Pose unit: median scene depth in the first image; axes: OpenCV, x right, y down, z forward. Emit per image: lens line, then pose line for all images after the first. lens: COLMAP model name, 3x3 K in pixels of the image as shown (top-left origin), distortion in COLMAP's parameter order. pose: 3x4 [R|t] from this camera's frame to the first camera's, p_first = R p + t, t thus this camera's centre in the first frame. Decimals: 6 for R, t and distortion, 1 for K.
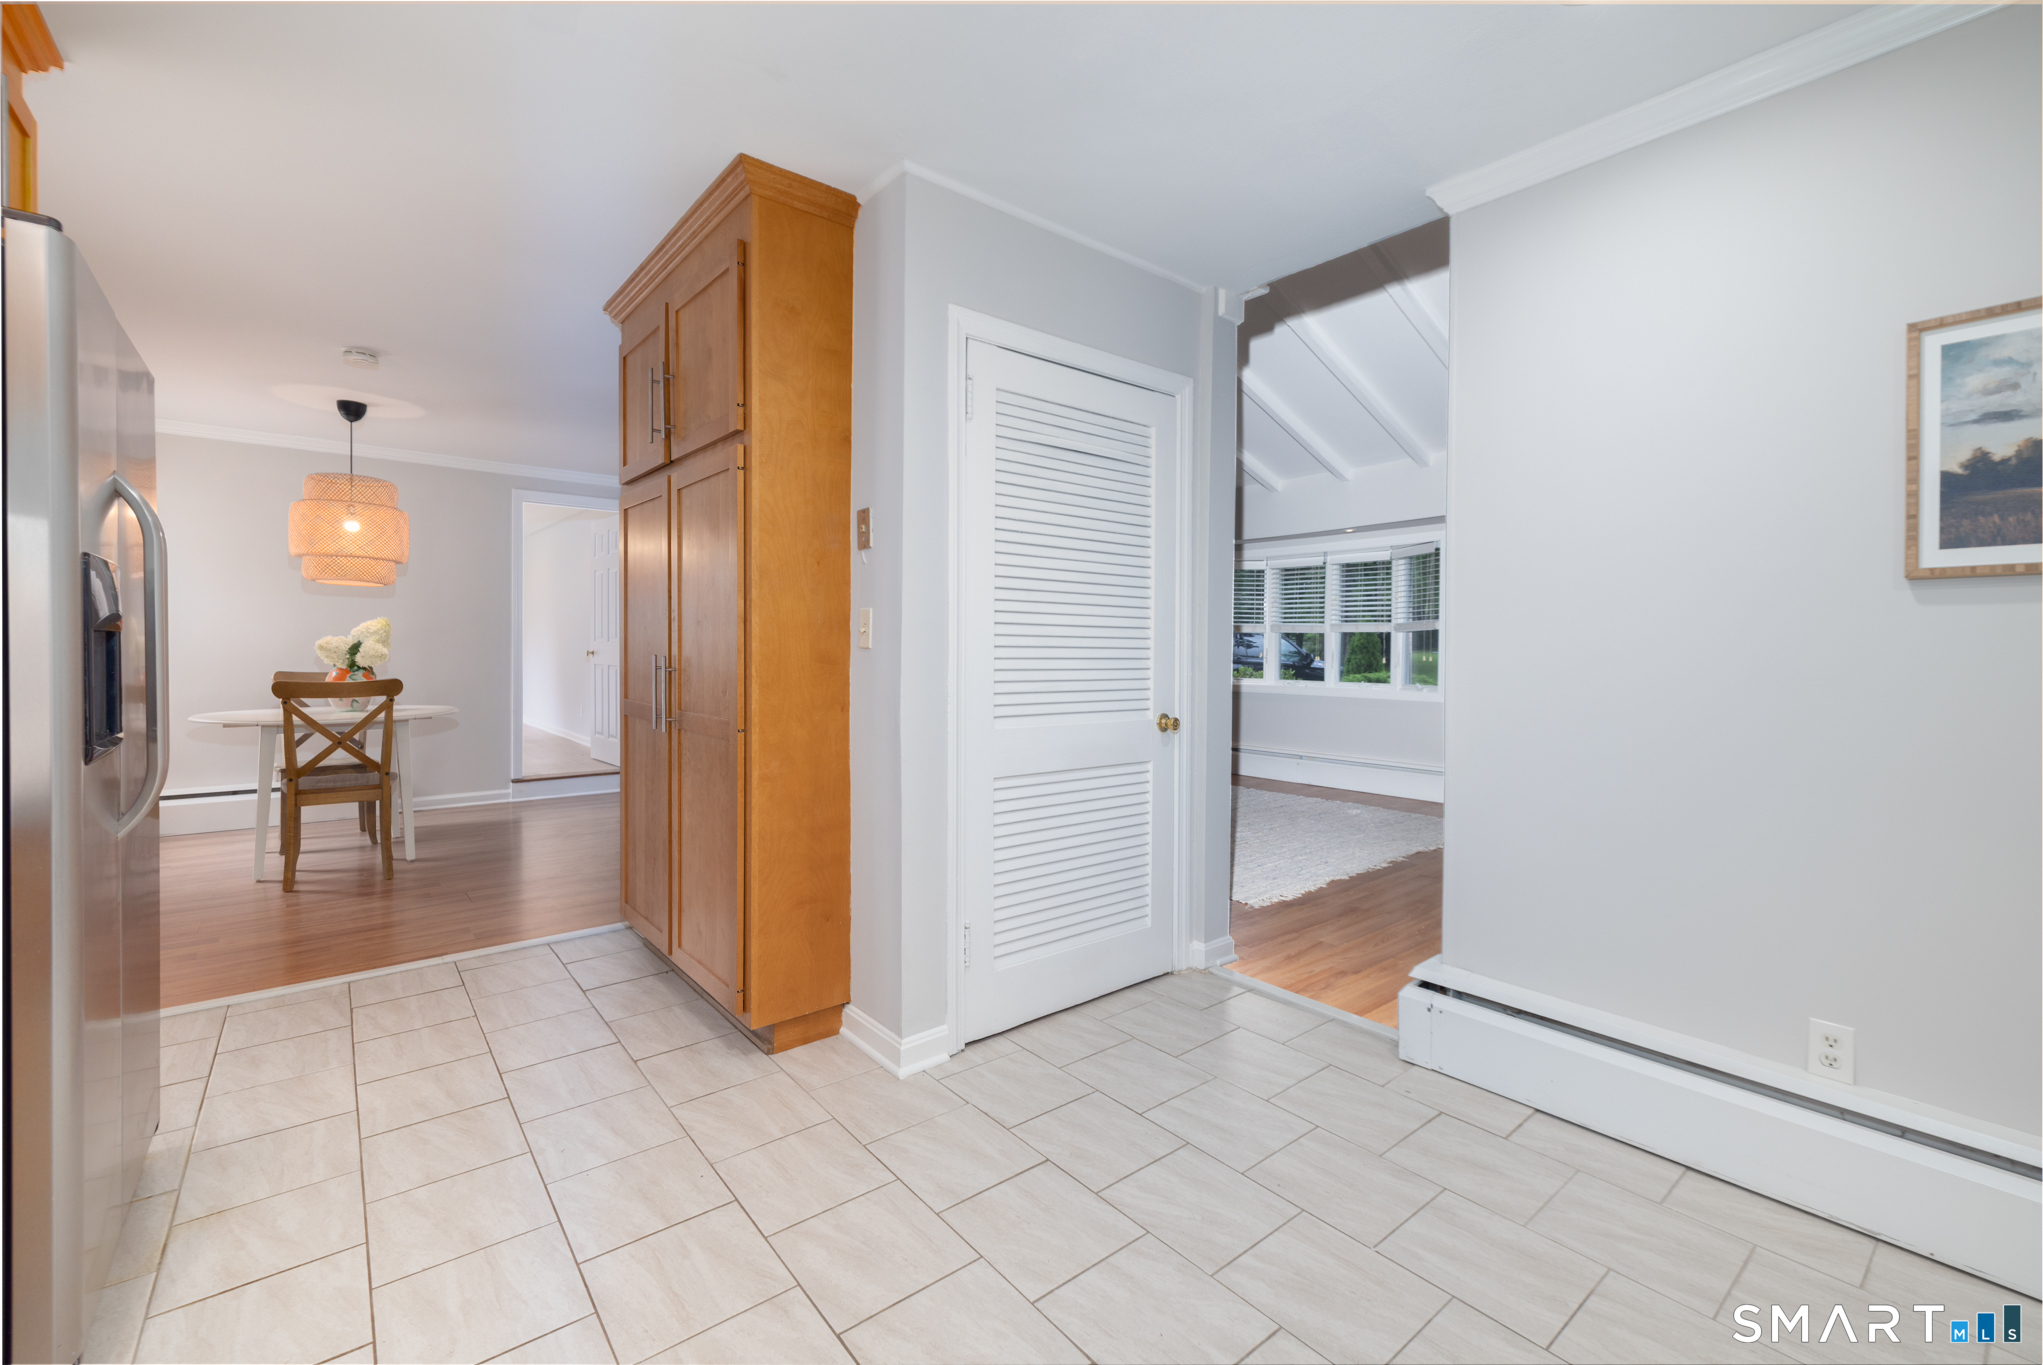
lens RADIAL K [[914.3, 0, 1016.6], [0, 914.3, 656.6], [0, 0, 1]] dist [0.000768, -0.000052]
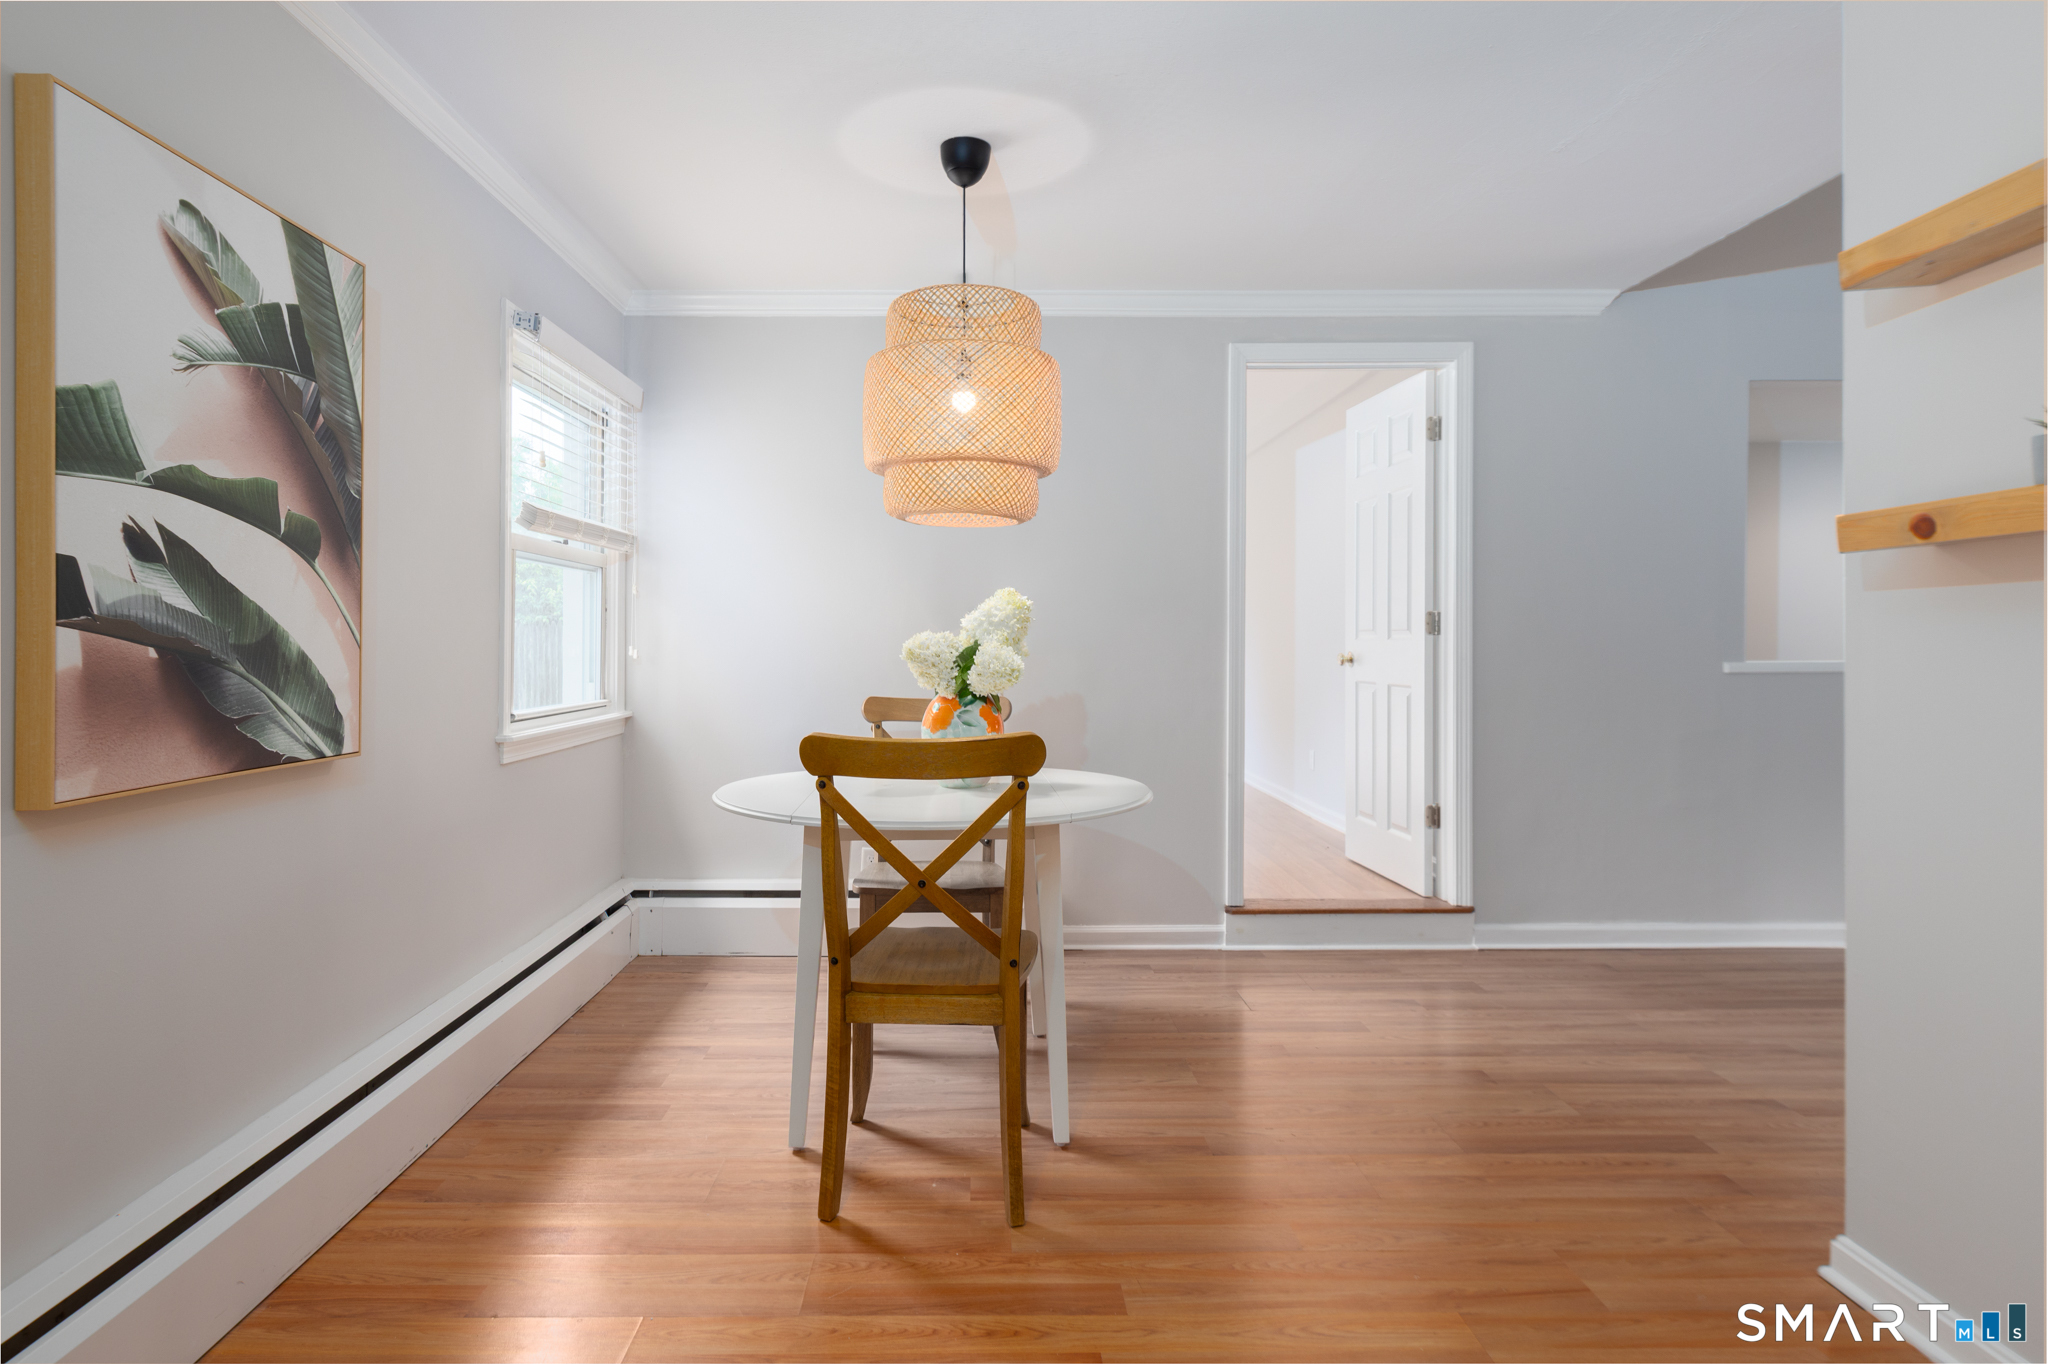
lens RADIAL K [[916.5, 0, 1019.1], [0, 916.5, 656.0], [0, 0, 1]] dist [0.000768, -0.000052]
pose [[0.803225, 0.010879, -0.595576, -0.438398], [-0.006543, 0.999934, 0.009441, -0.015157], [0.595639, -0.003687, 0.803243, 0.665019]]
